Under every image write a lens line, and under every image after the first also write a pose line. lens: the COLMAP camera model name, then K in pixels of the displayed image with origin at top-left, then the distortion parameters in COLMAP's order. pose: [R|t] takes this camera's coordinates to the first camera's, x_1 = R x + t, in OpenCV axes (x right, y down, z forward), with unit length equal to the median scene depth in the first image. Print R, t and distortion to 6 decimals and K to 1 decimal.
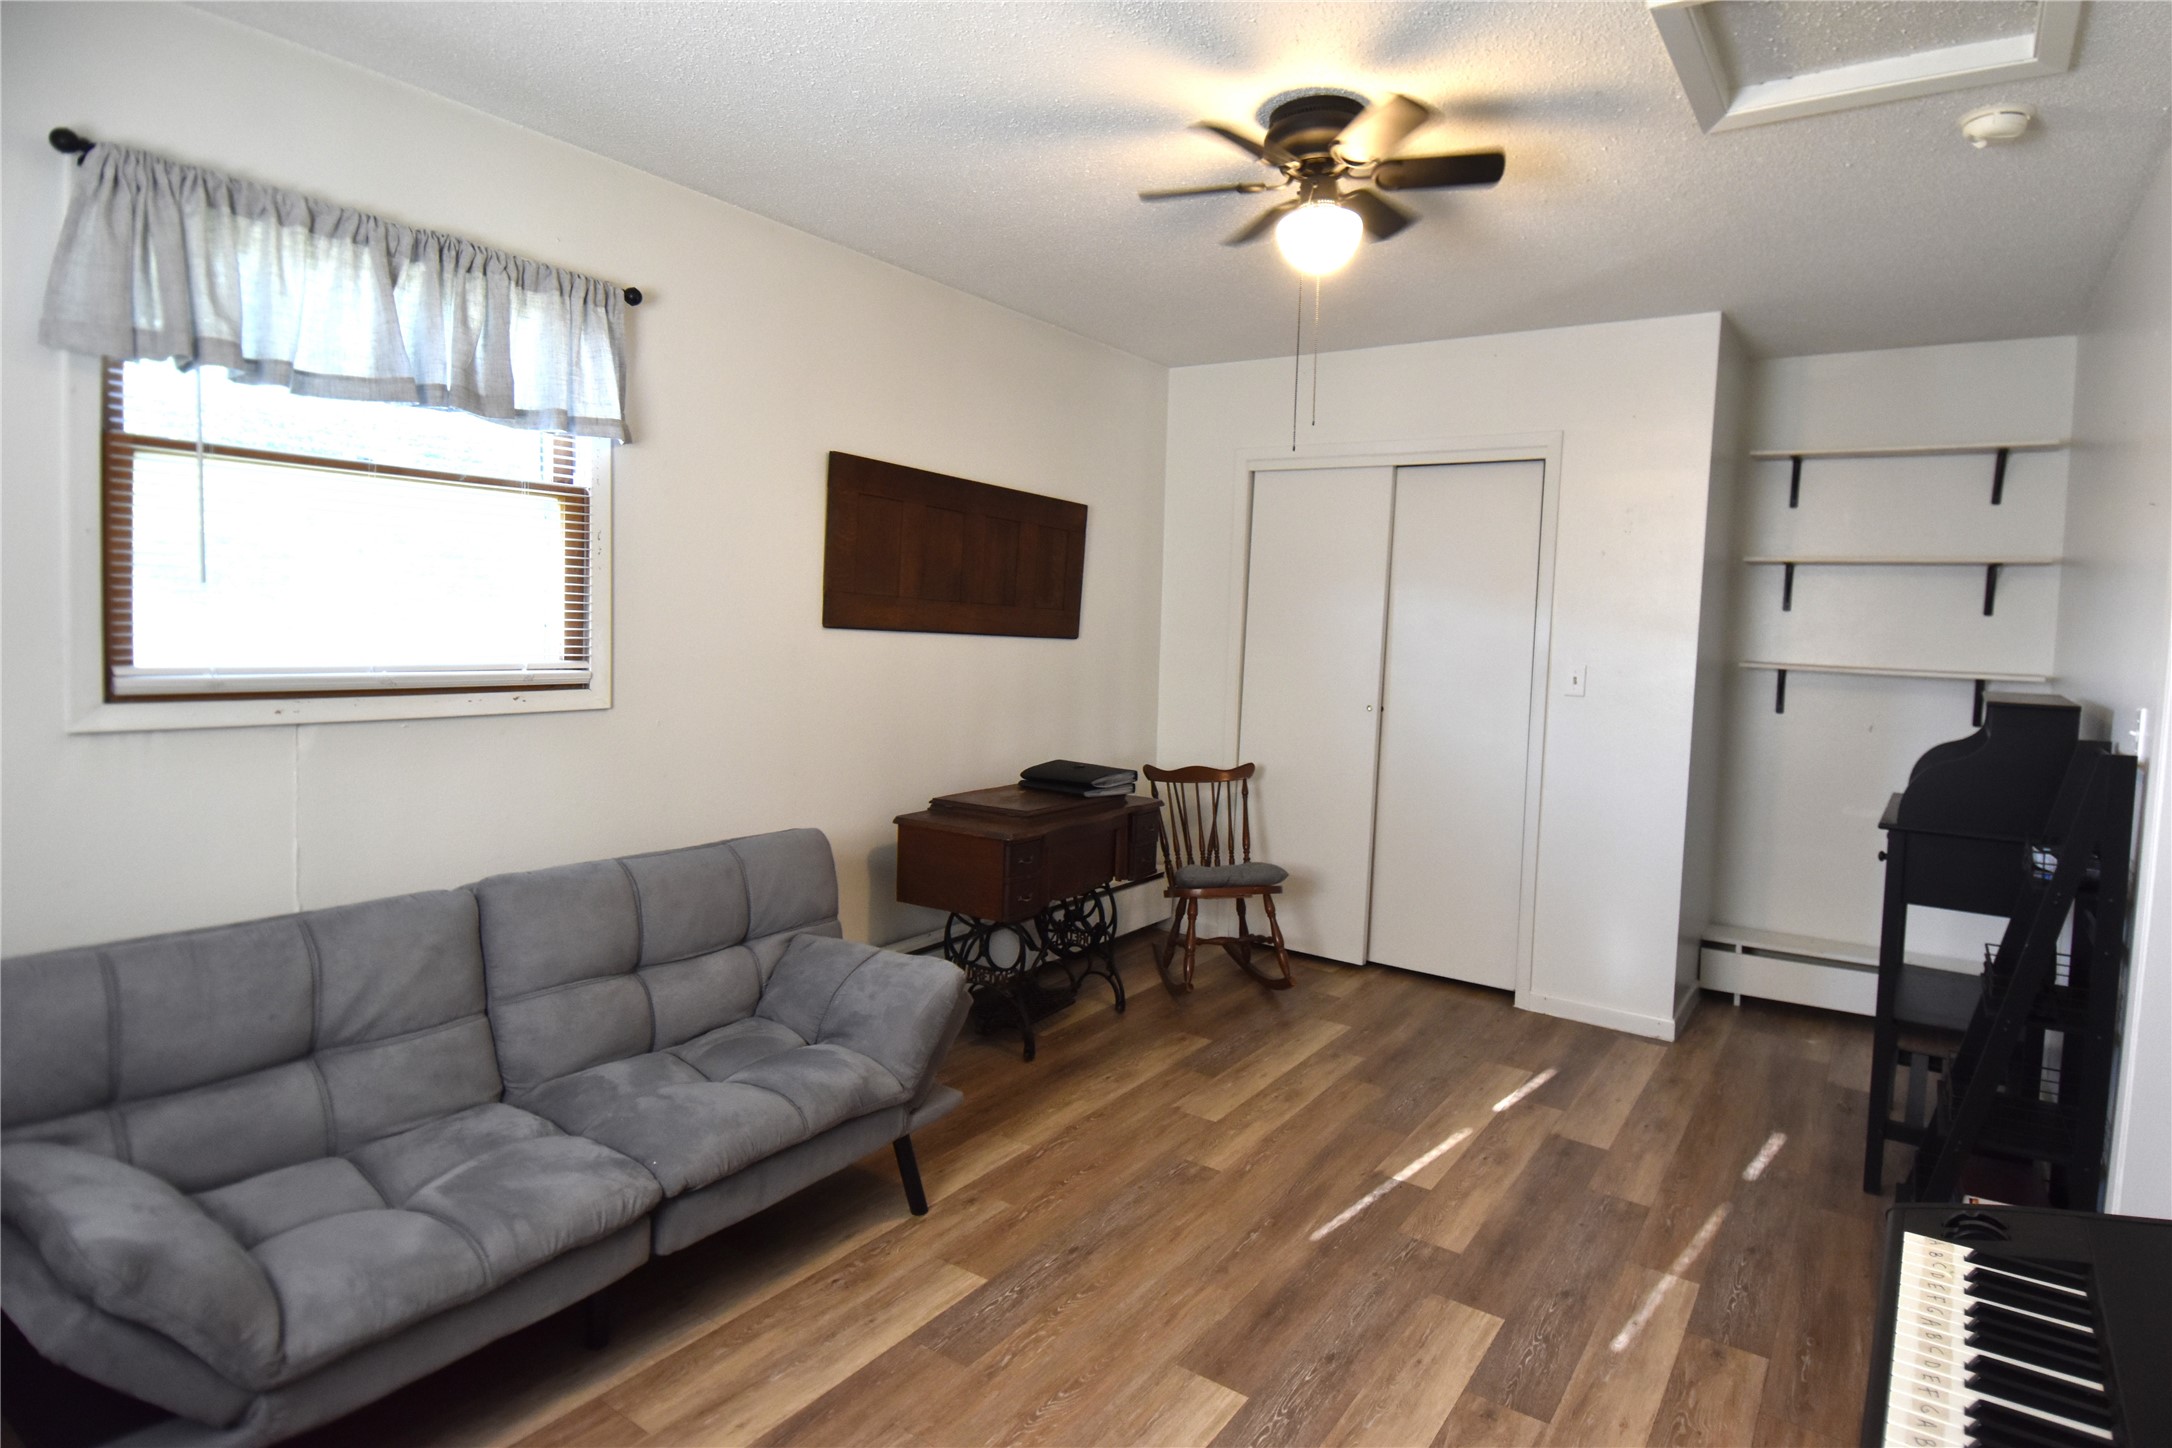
lens RADIAL K [[1146.3, 0, 1173.6], [0, 1146.3, 687.6], [0, 0, 1]] dist [0.057931, -0.058533]
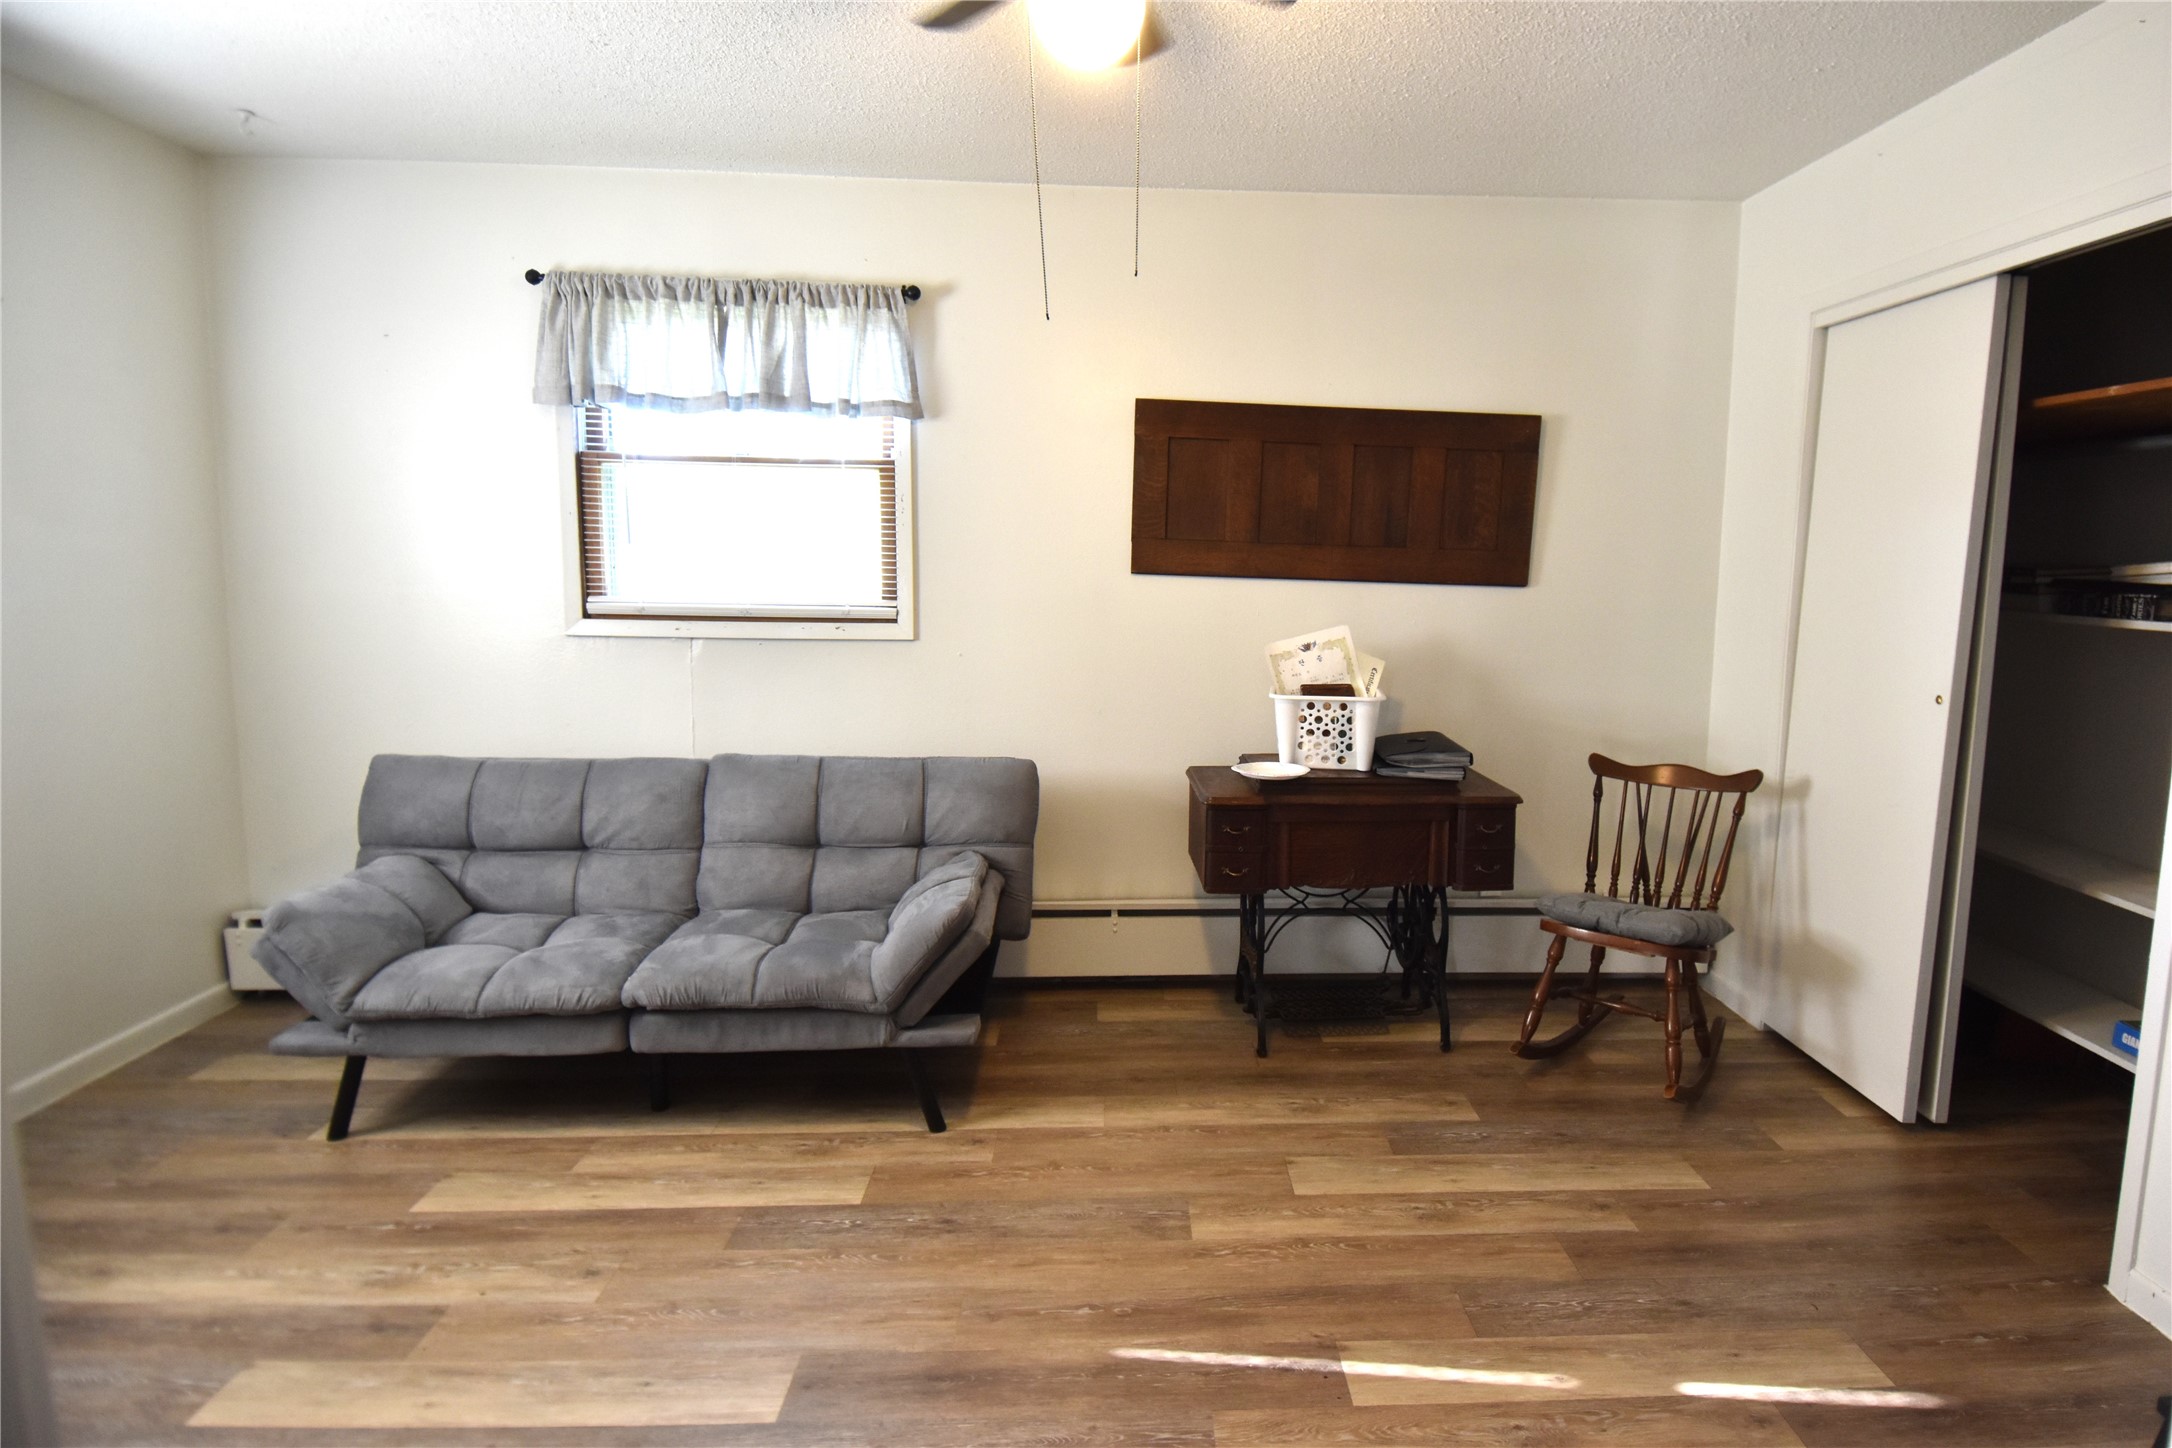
lens RADIAL K [[1146.3, 0, 1173.6], [0, 1146.3, 687.6], [0, 0, 1]] dist [0.057931, -0.058533]
pose [[0.584690, 0.065986, -0.808569, 0.705019], [-0.041463, 0.997815, 0.051447, -0.006017], [0.810197, 0.003445, 0.586148, 0.550947]]
